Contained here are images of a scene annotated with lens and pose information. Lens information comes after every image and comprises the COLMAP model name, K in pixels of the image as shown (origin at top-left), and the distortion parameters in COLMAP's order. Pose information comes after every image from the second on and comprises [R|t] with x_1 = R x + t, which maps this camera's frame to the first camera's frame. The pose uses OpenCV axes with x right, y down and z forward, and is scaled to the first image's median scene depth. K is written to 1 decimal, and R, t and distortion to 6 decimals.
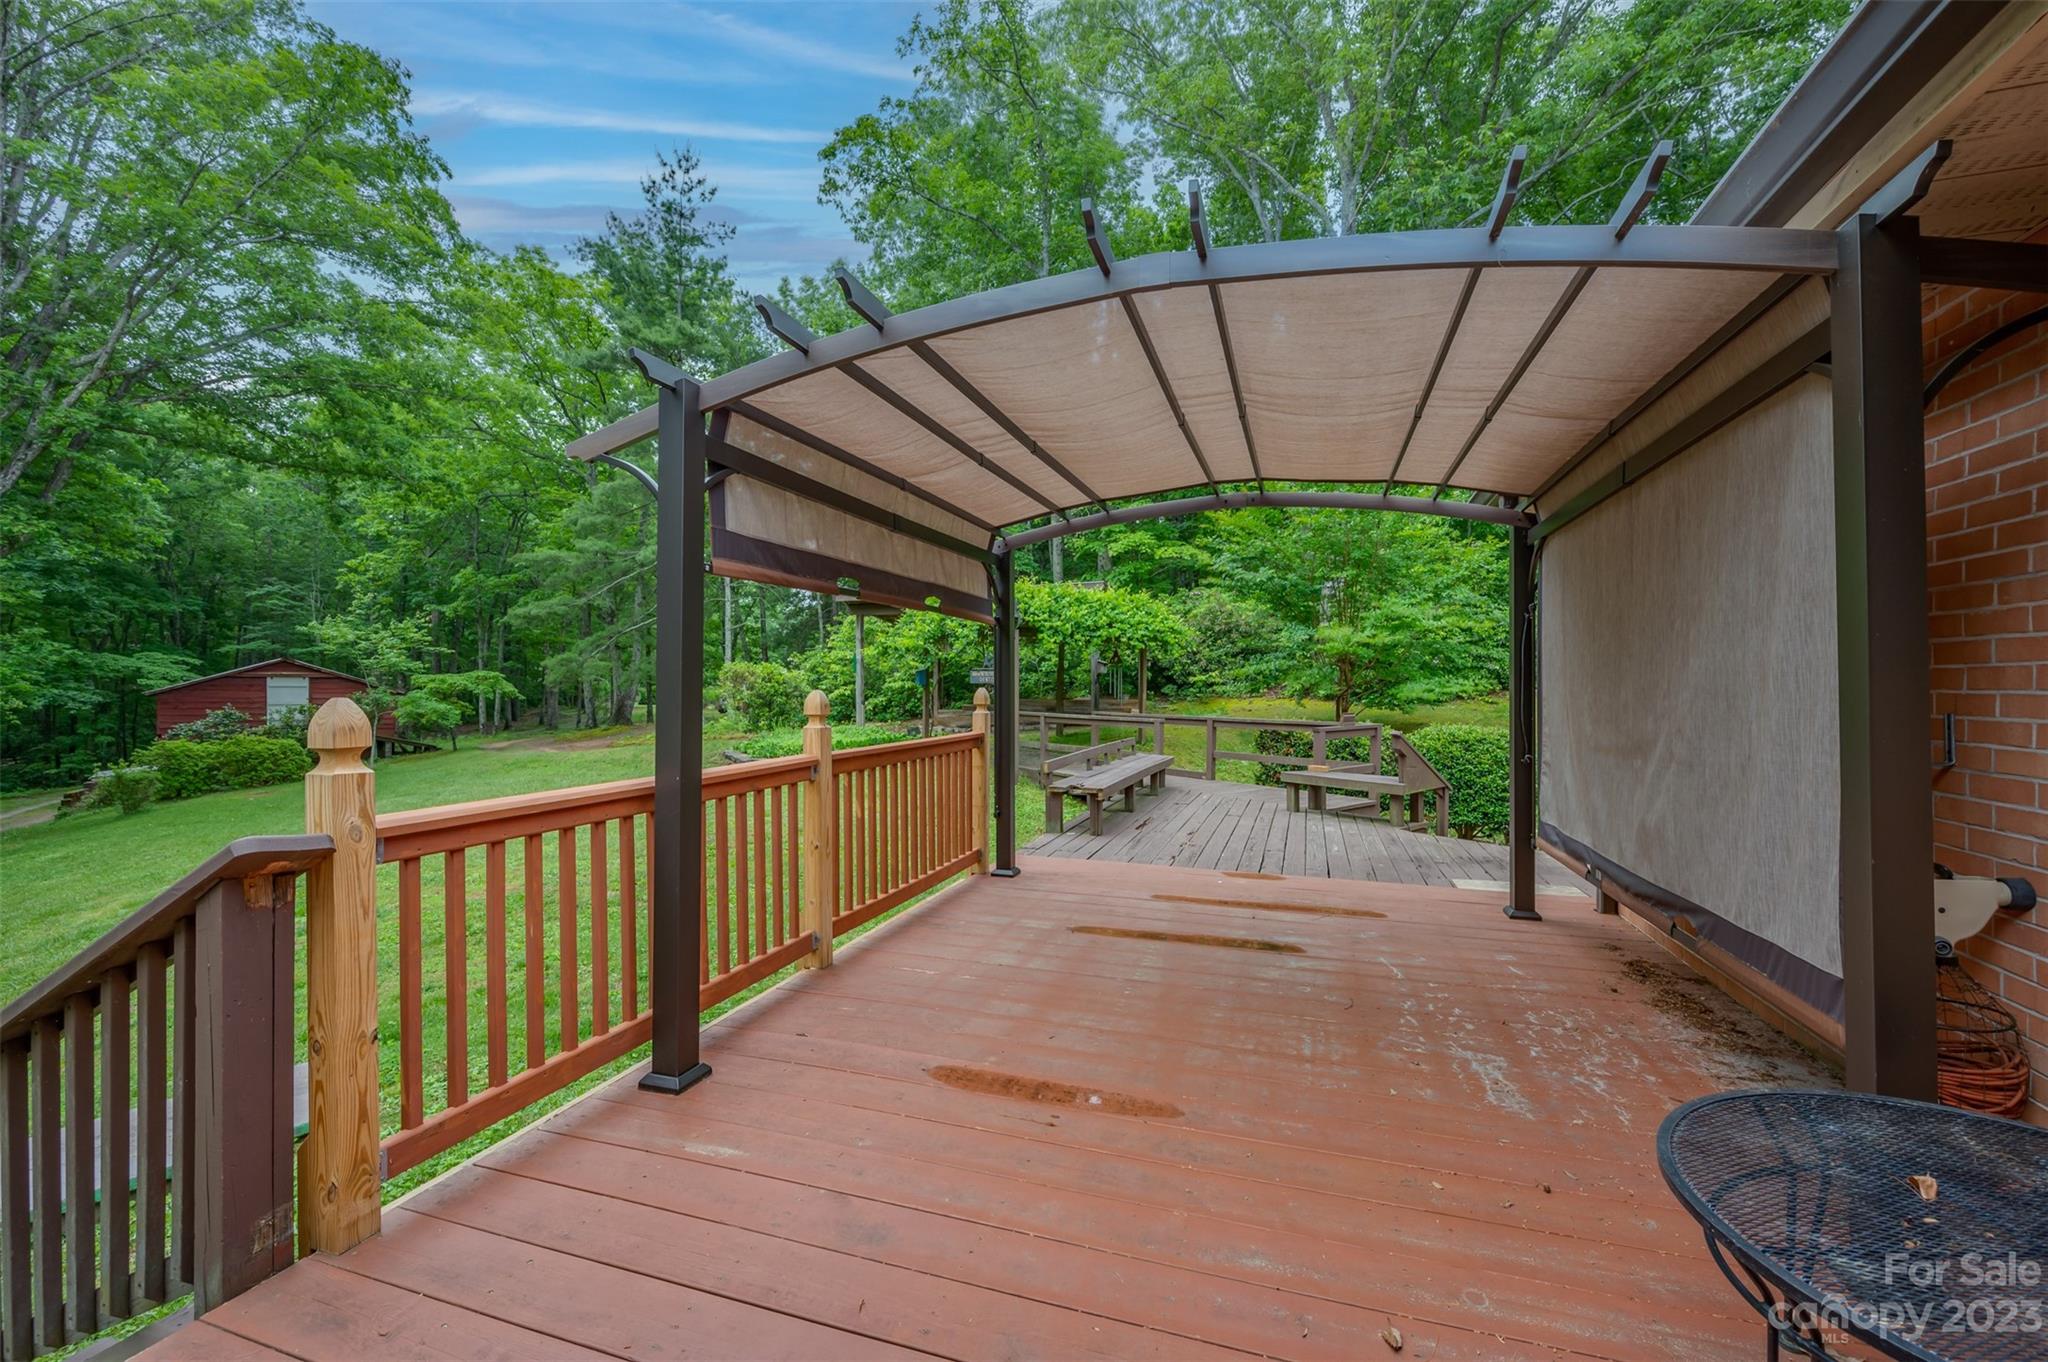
lens RADIAL K [[848.2, 0, 1027.1], [0, 848.2, 691.8], [0, 0, 1]] dist [-0.000920, -0.000087]
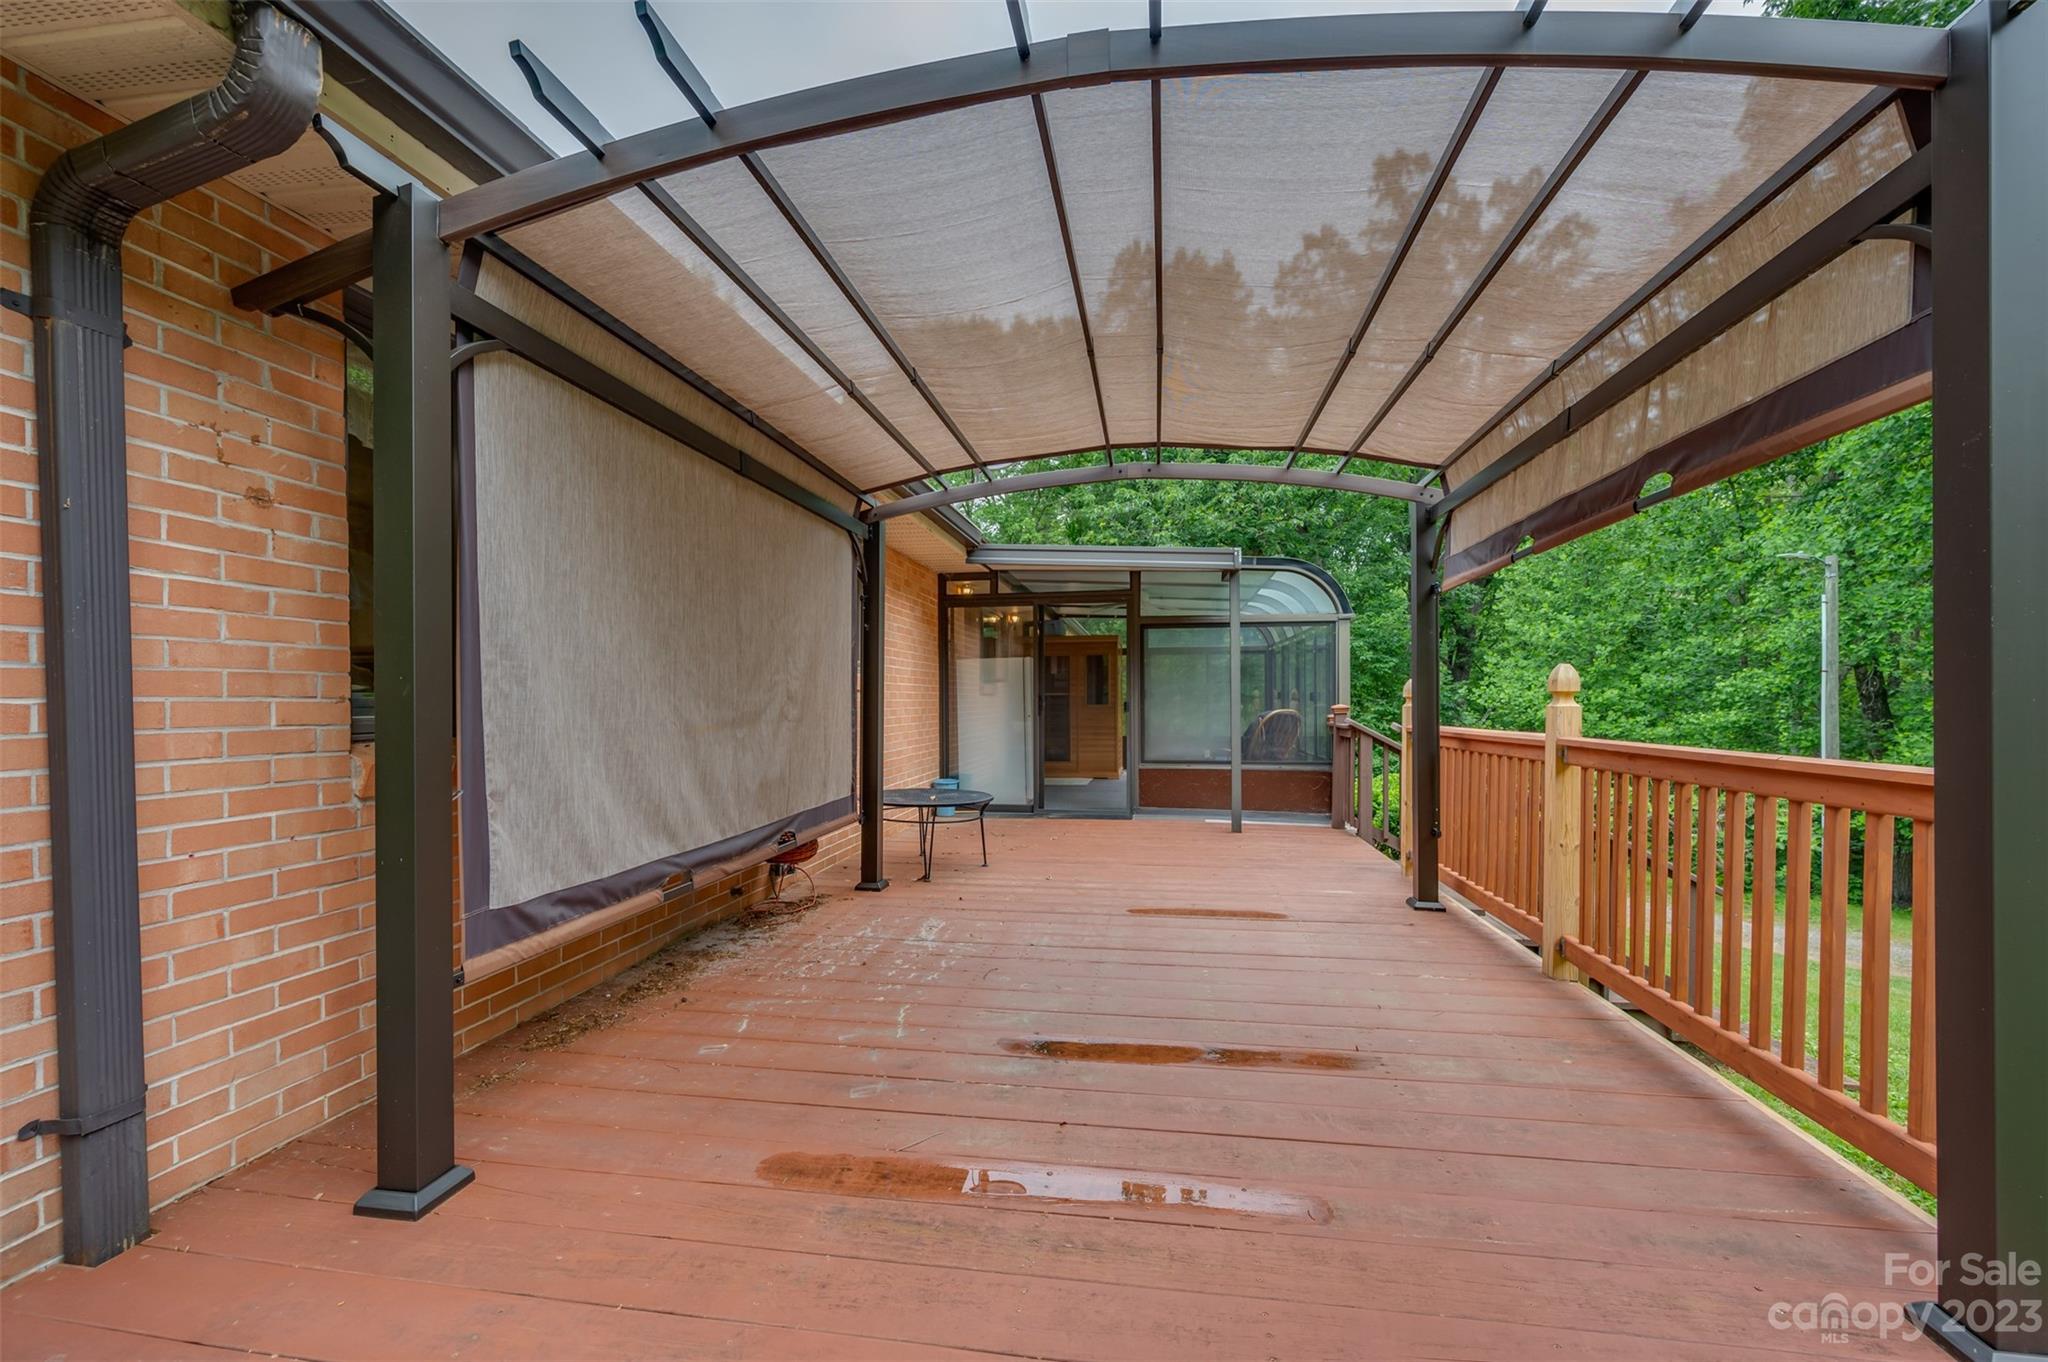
lens RADIAL K [[848.2, 0, 1027.1], [0, 848.2, 691.8], [0, 0, 1]] dist [-0.000920, -0.000087]
pose [[-0.986837, -0.001796, -0.161707, 0.488737], [-0.000940, 0.999985, -0.005371, 0.033543], [0.161715, -0.005148, -0.986824, 1.964760]]
